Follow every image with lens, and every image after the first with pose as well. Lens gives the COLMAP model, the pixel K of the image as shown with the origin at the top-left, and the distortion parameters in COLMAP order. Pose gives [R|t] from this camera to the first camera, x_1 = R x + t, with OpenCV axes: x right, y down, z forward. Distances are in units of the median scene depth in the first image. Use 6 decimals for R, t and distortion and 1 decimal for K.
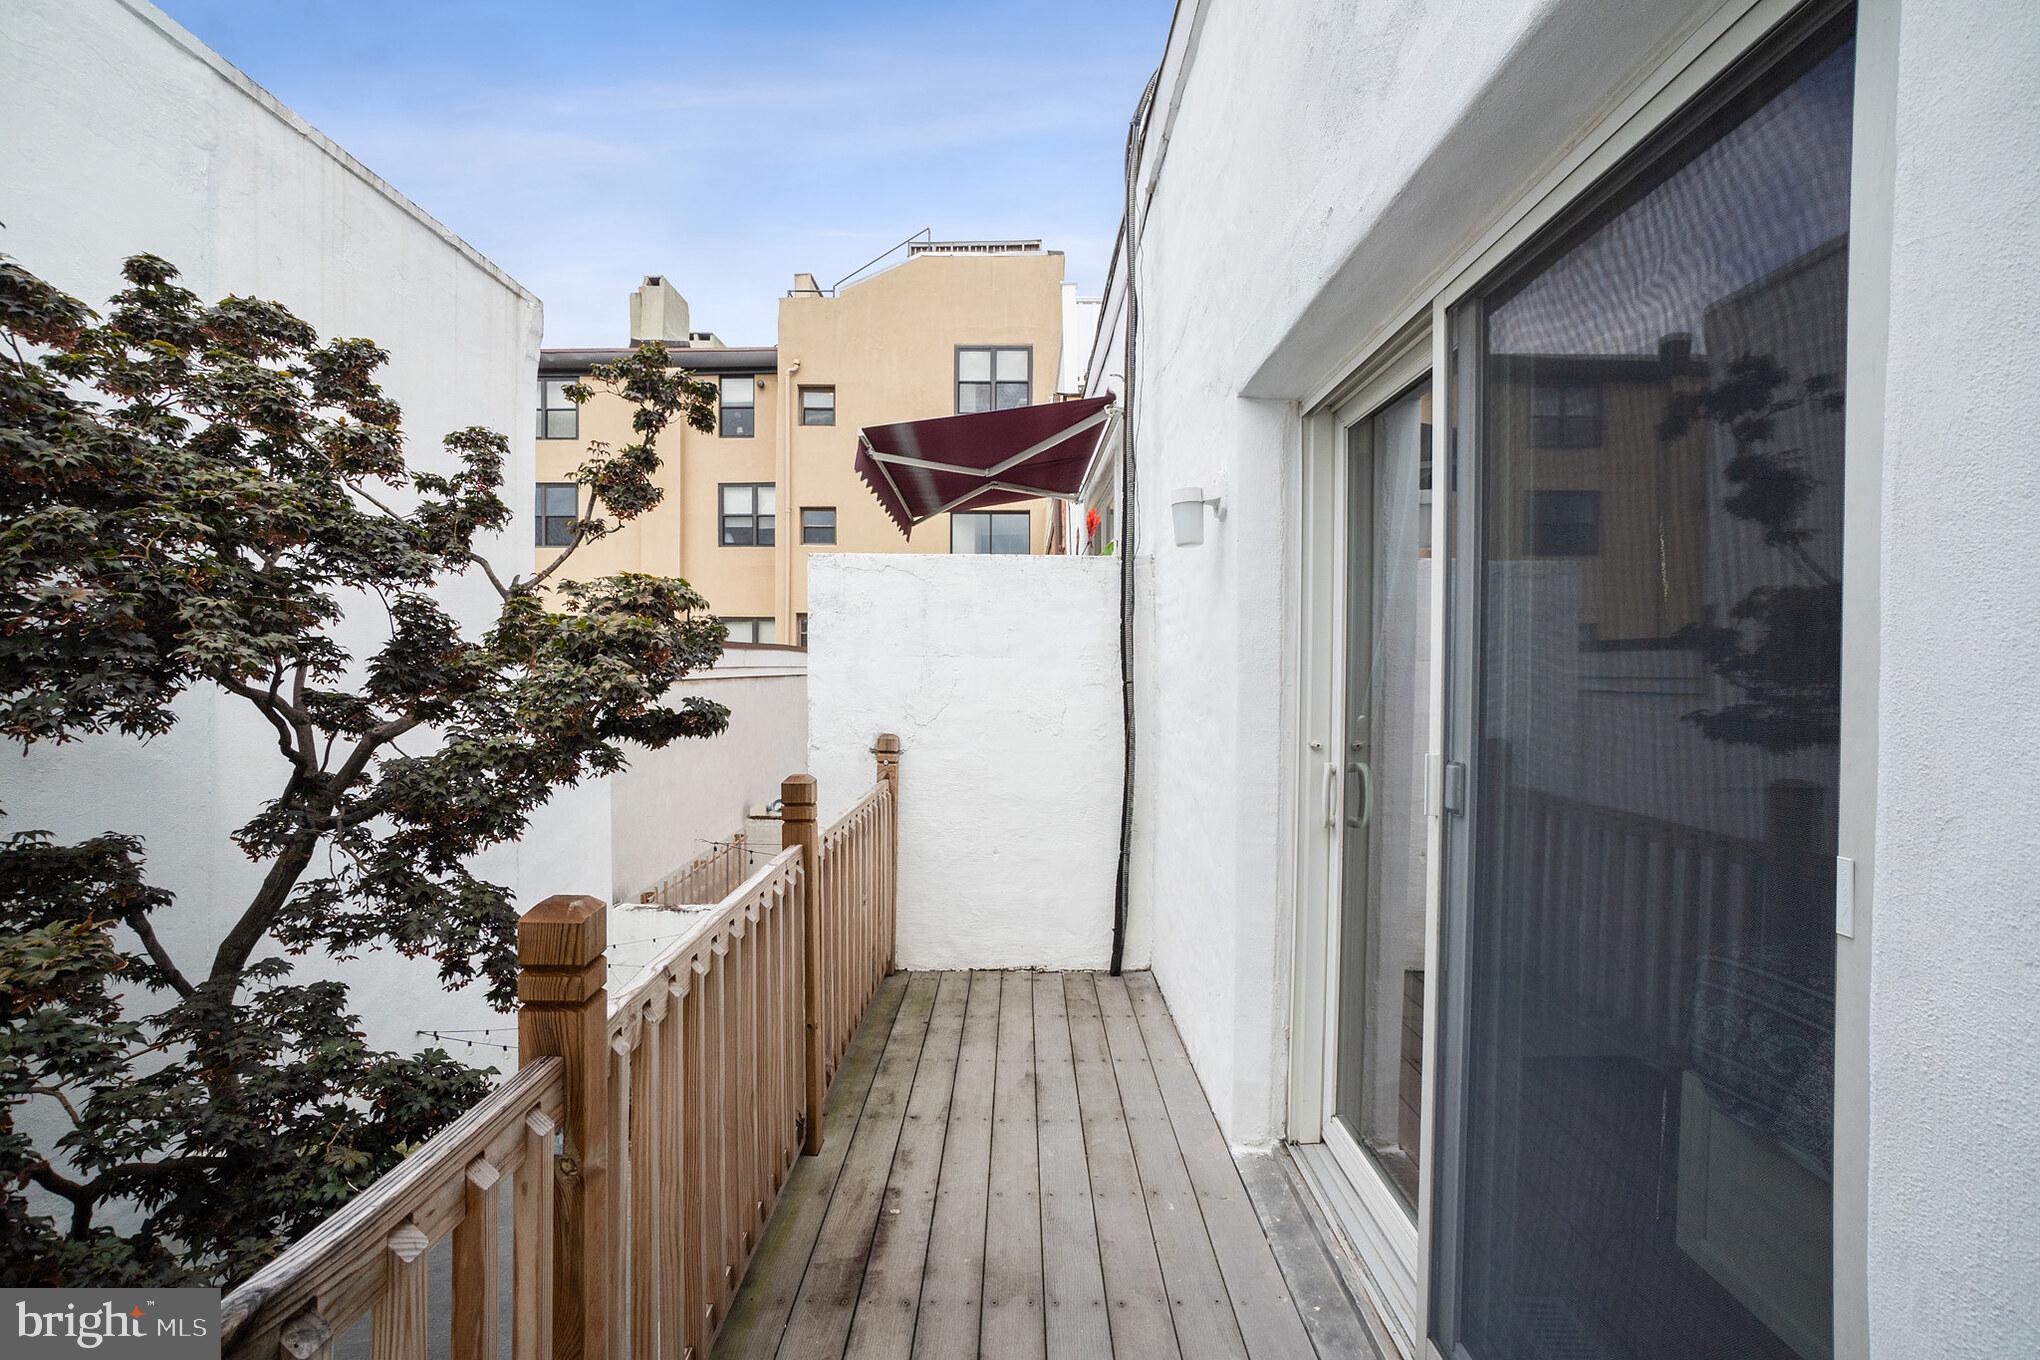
lens RADIAL K [[833.4, 0, 1025.4], [0, 833.4, 672.1], [0, 0, 1]] dist [0.010870, 0.000124]
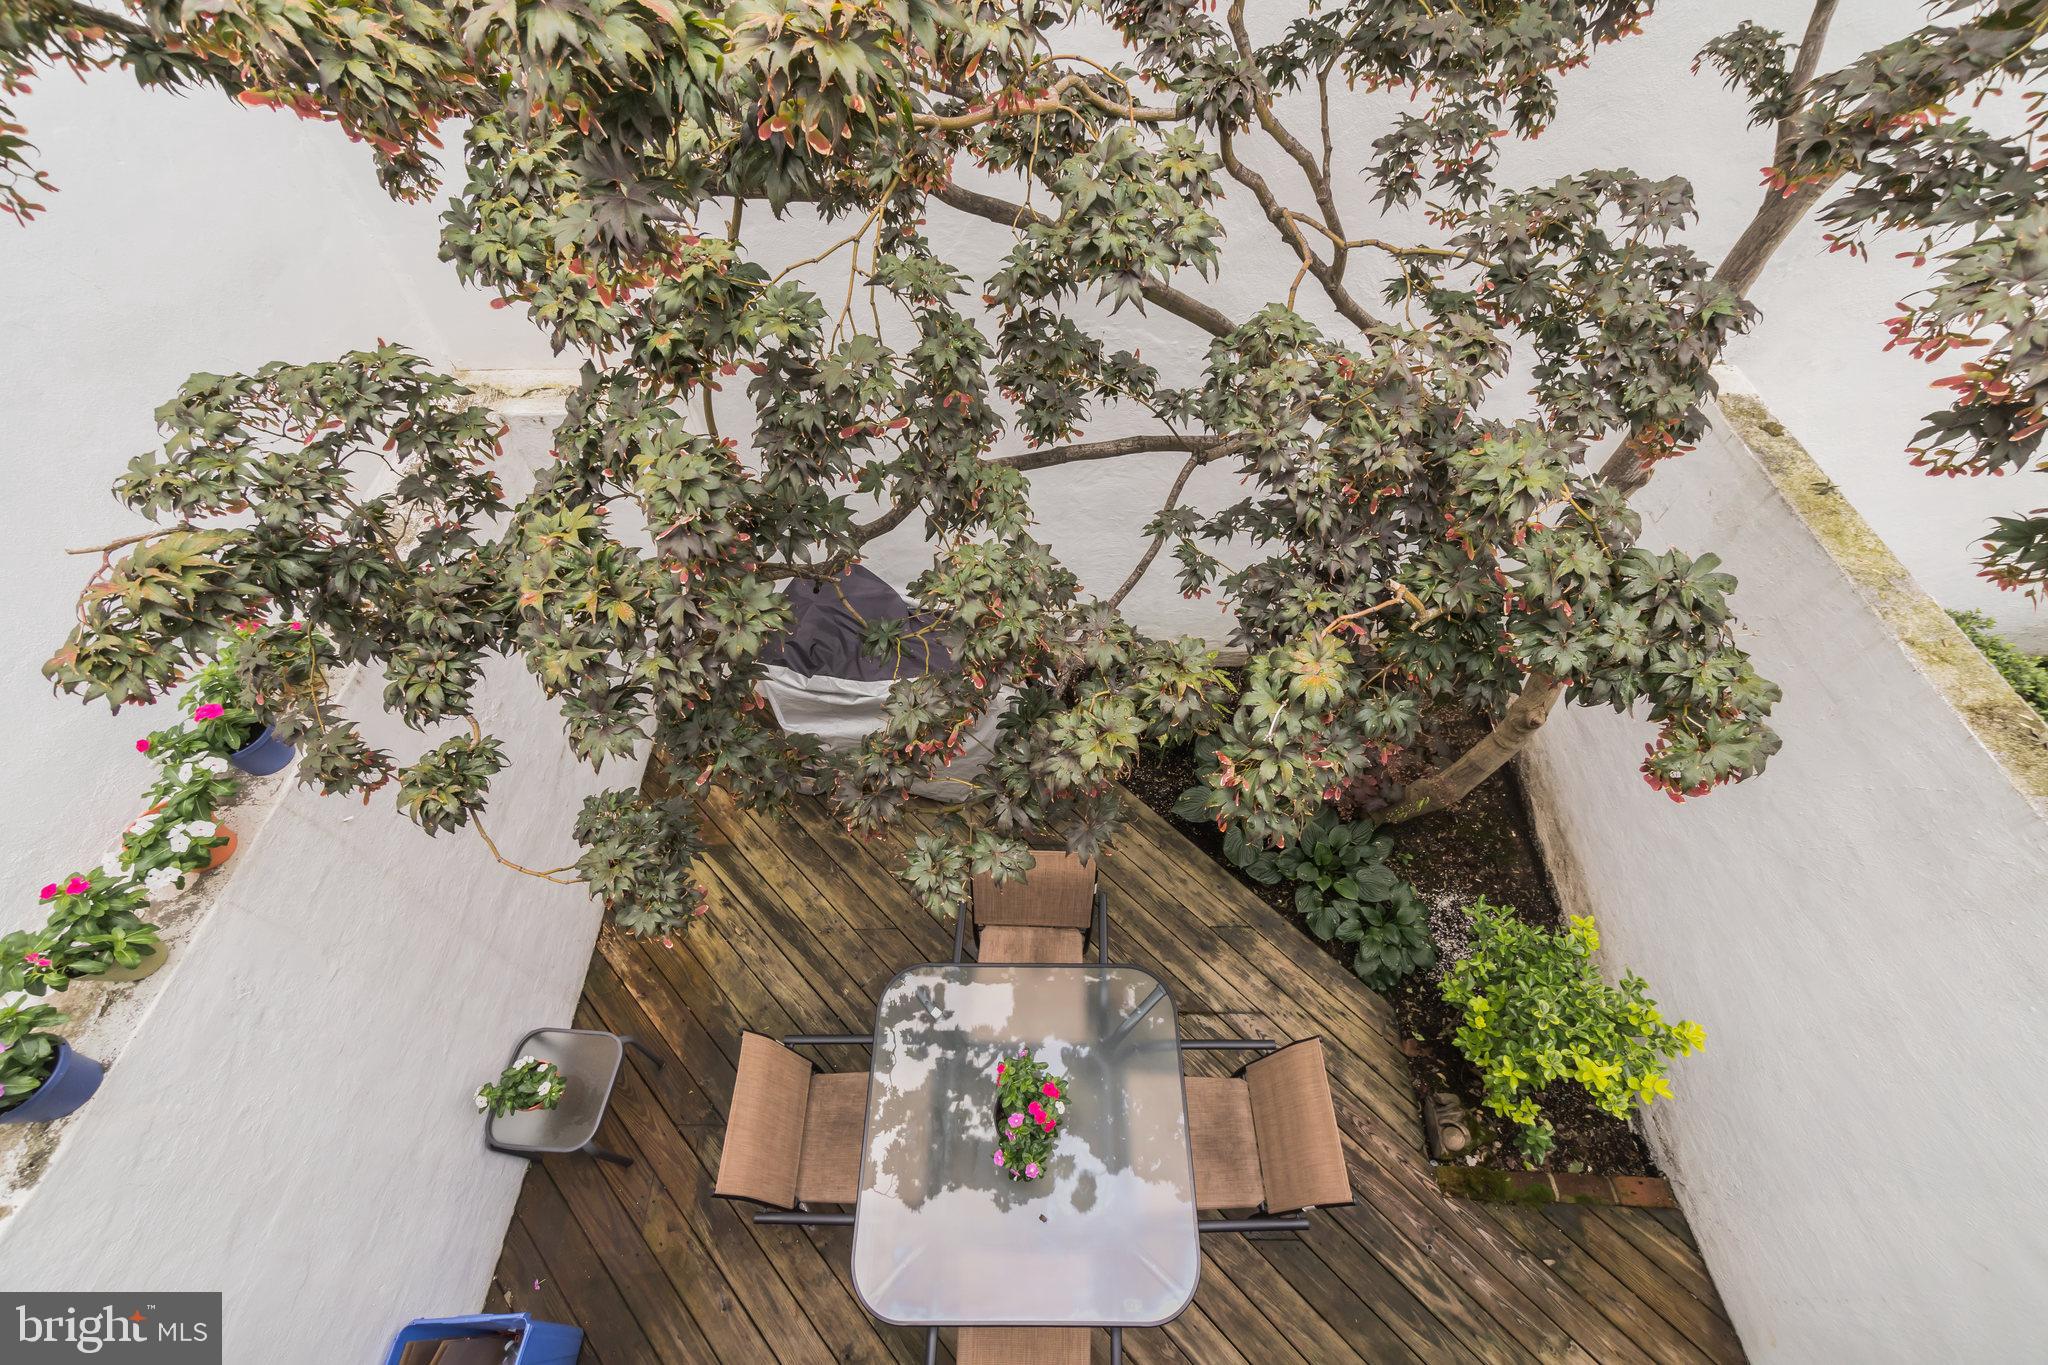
lens RADIAL K [[836.7, 0, 1029.4], [0, 836.7, 674.5], [0, 0, 1]] dist [0.010870, 0.000124]
pose [[-0.046826, 0.821771, -0.567891, -0.359744], [-0.013293, 0.567951, 0.822955, 0.113197], [0.998815, 0.046085, -0.015672, 0.596613]]
